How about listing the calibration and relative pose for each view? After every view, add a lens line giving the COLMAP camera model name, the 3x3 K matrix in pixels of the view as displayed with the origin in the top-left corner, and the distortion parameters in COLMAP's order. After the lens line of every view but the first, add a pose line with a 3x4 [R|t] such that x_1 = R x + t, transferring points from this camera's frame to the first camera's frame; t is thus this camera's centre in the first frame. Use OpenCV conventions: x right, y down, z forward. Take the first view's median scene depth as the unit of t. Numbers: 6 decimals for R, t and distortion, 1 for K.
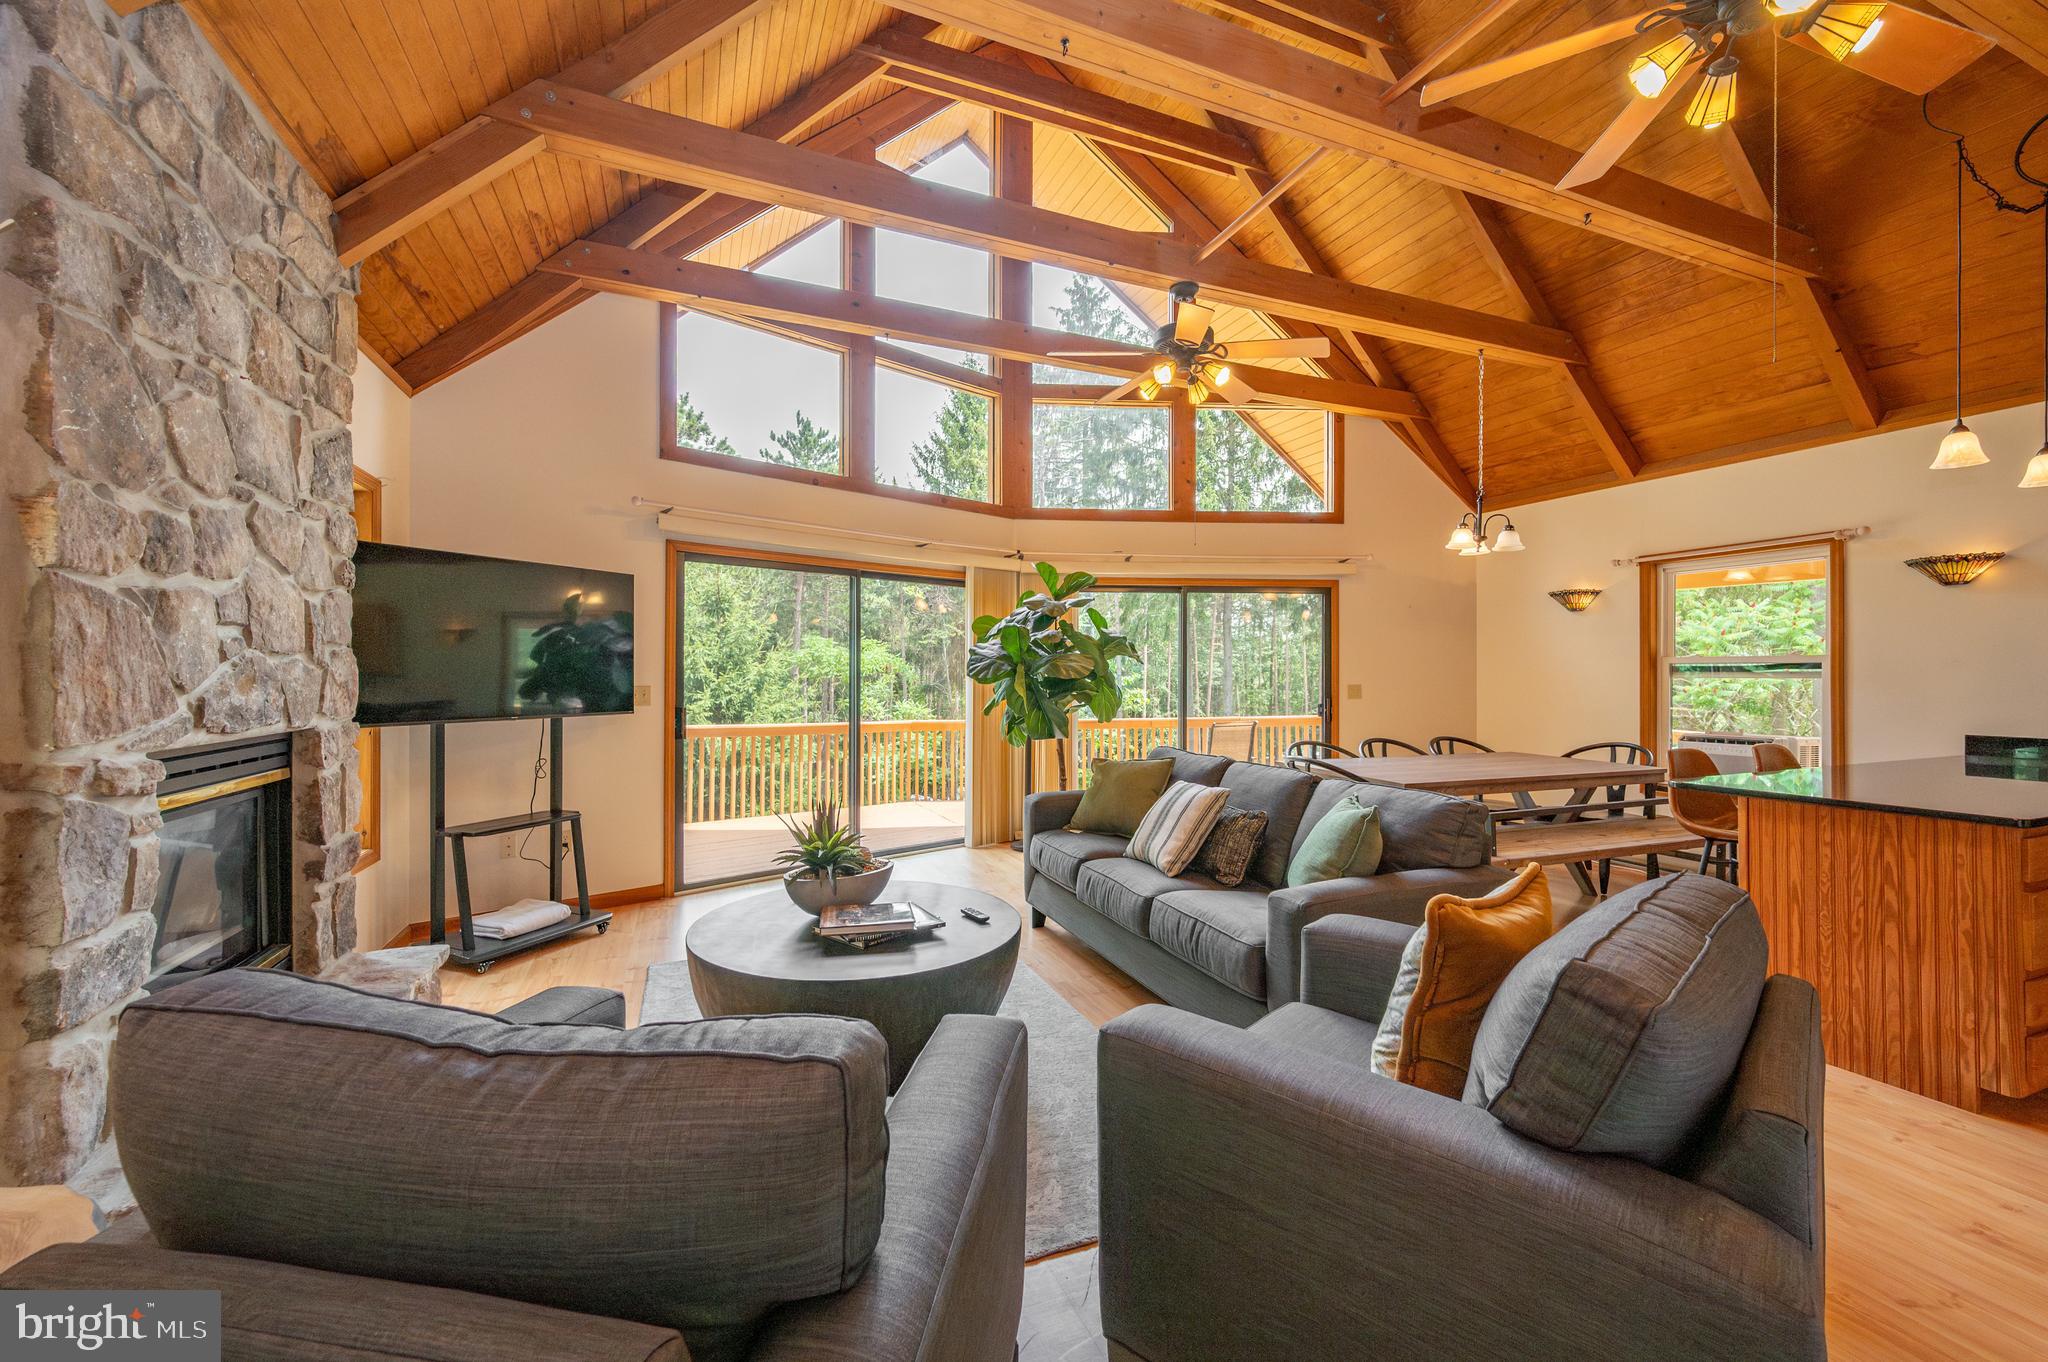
lens RADIAL K [[810.6, 0, 1018.1], [0, 810.6, 671.5], [0, 0, 1]] dist [-0.003777, 0.001357]
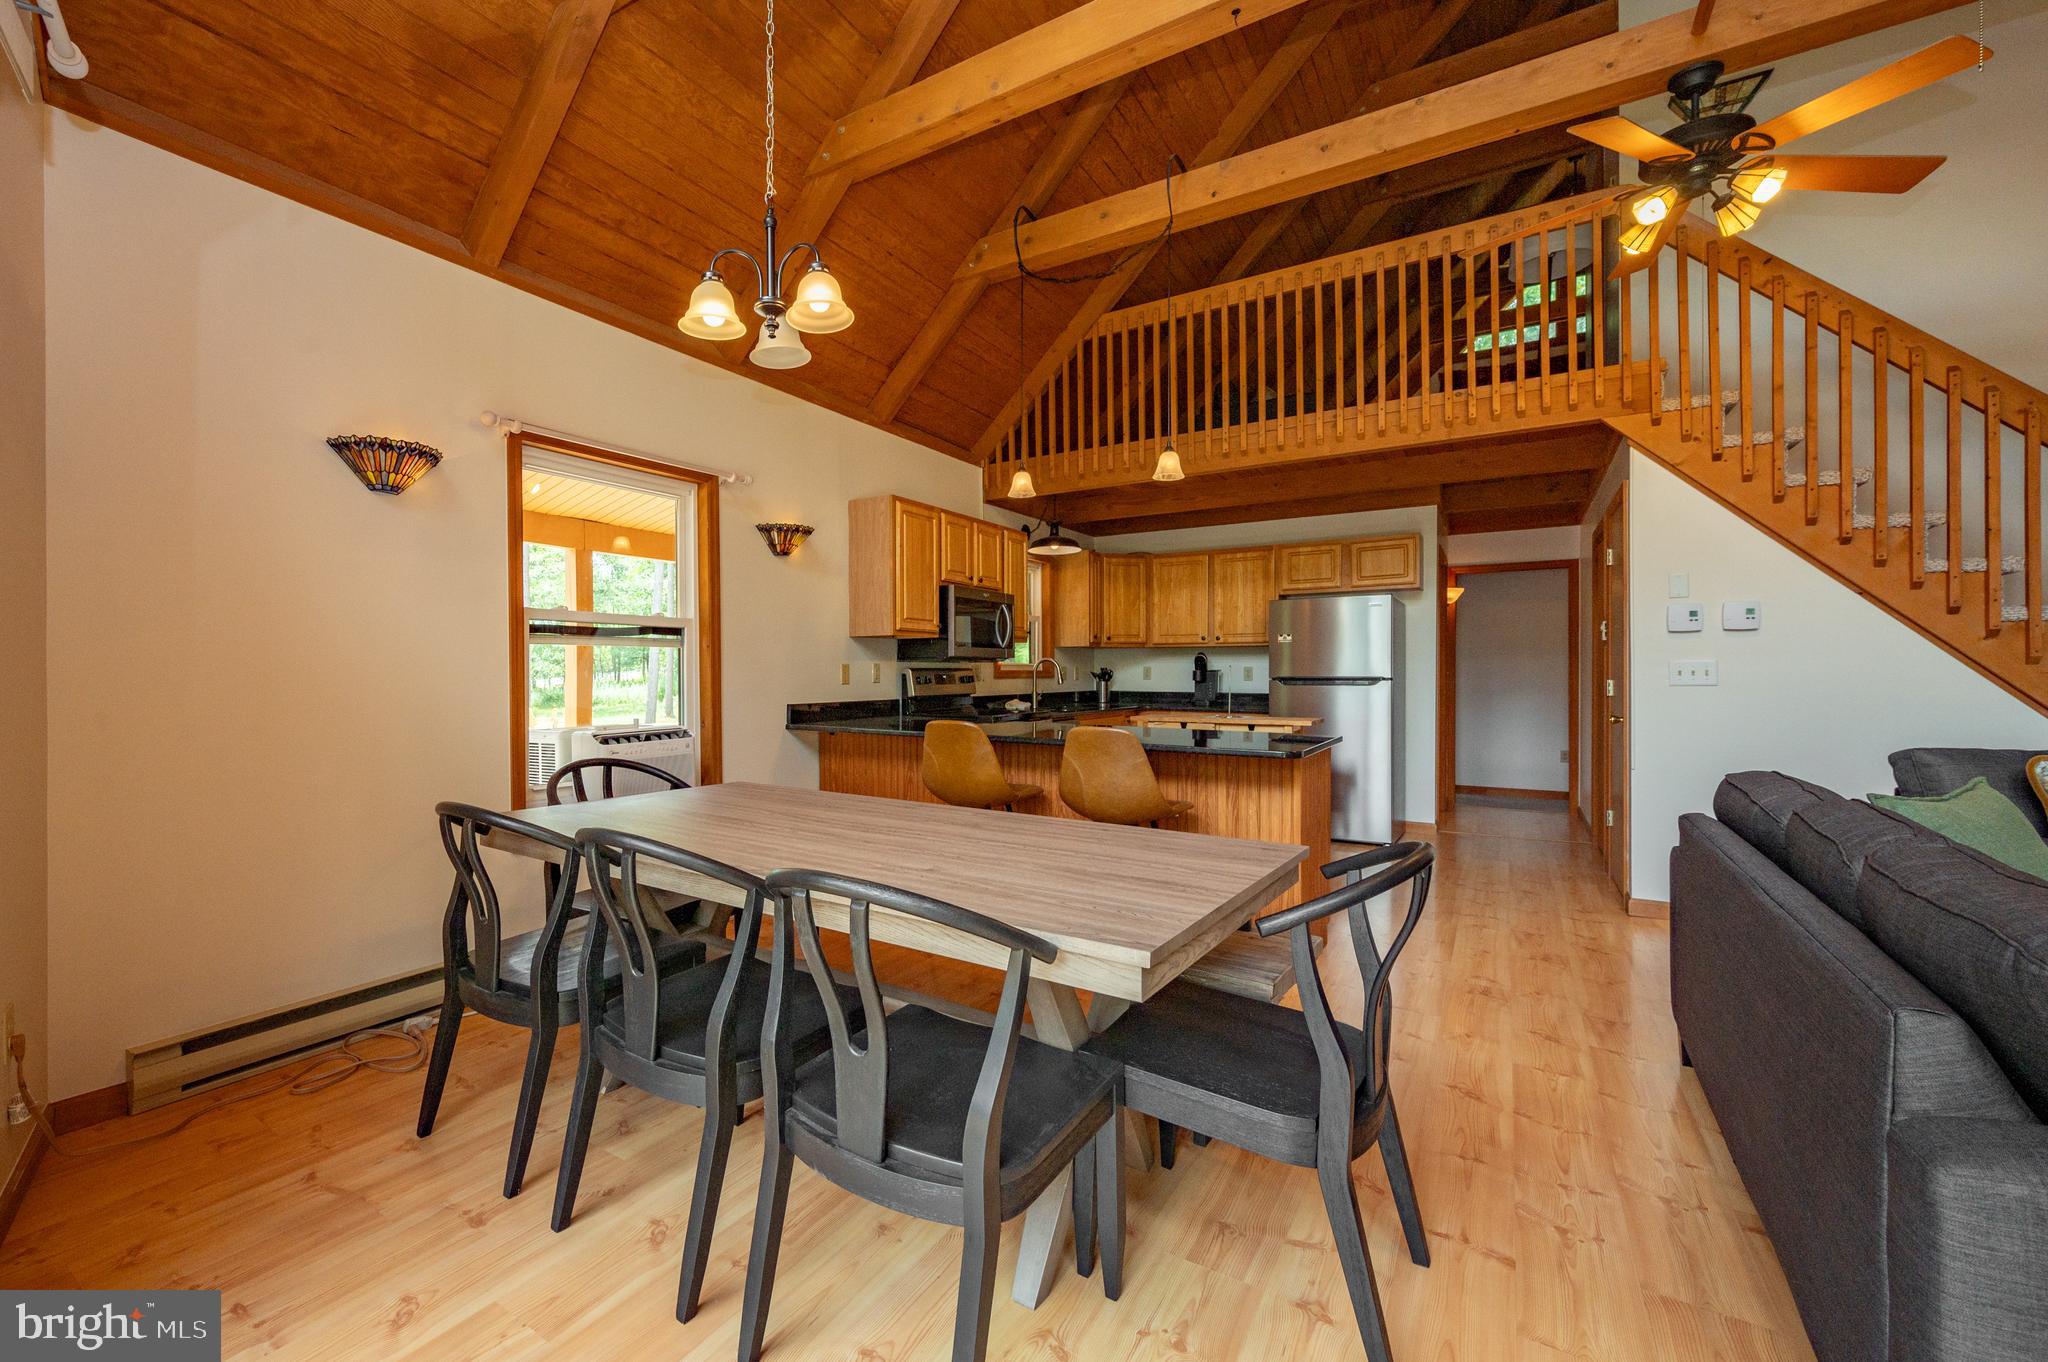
lens RADIAL K [[810.6, 0, 930.2], [0, 810.6, 670.3], [0, 0, 1]] dist [-0.003777, 0.001357]
pose [[-0.546720, -0.003935, 0.837306, 0.191727], [-0.004221, 0.999989, 0.001944, 0.027473], [-0.837305, -0.002471, -0.546731, 1.218923]]
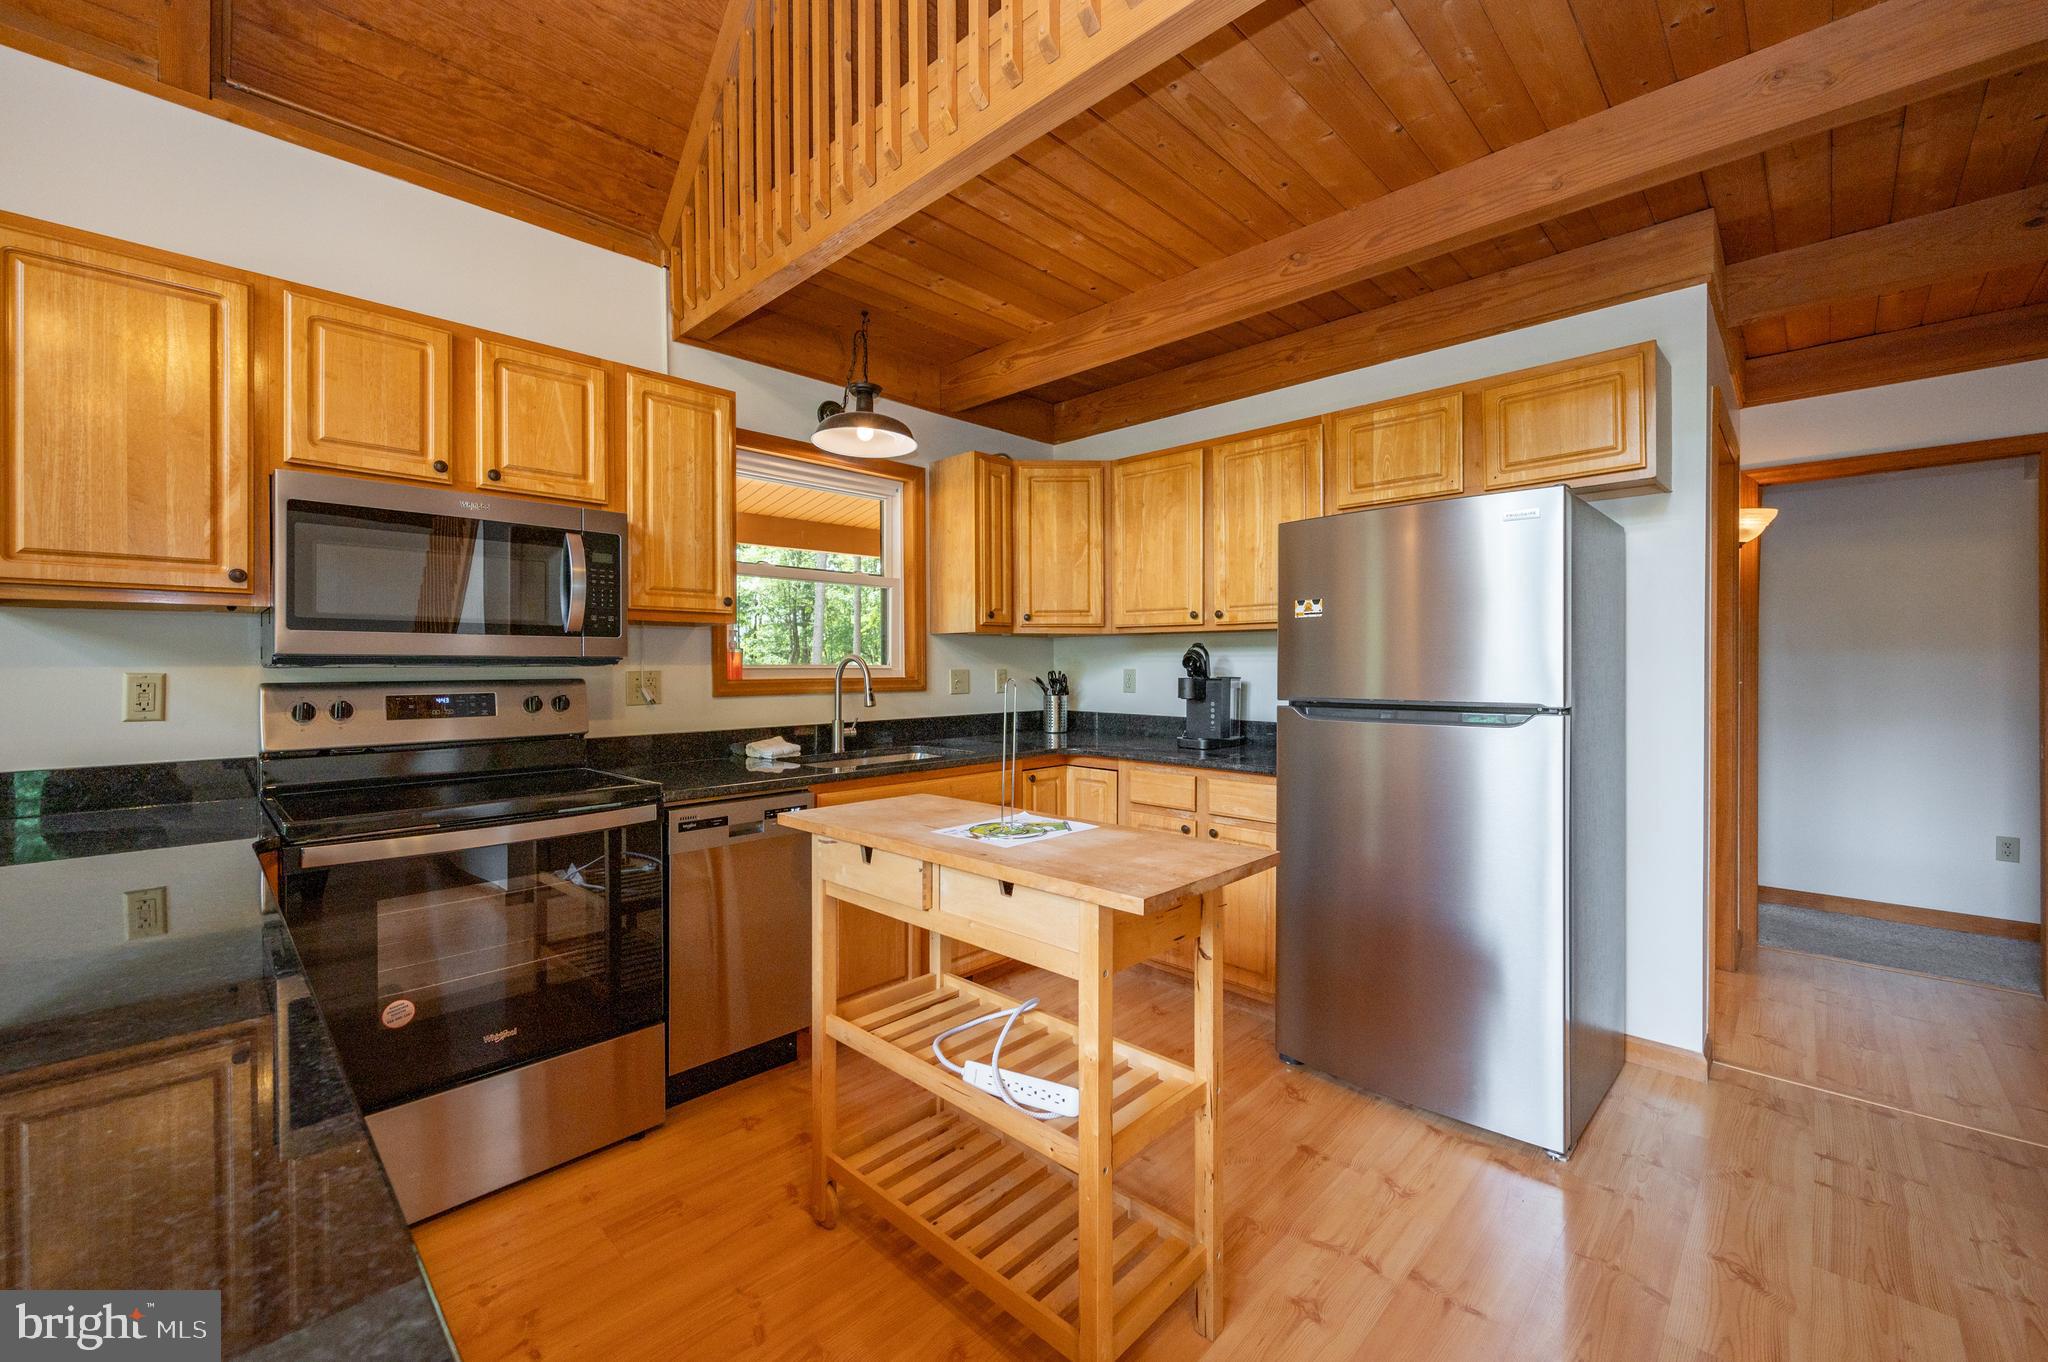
lens RADIAL K [[810.6, 0, 1016.4], [0, 810.6, 661.6], [0, 0, 1]] dist [-0.003777, 0.001357]
pose [[-0.404740, -0.002368, 0.914429, 0.525602], [-0.003876, 0.999992, 0.000874, 0.013555], [-0.914424, -0.003191, -0.404746, 0.477483]]
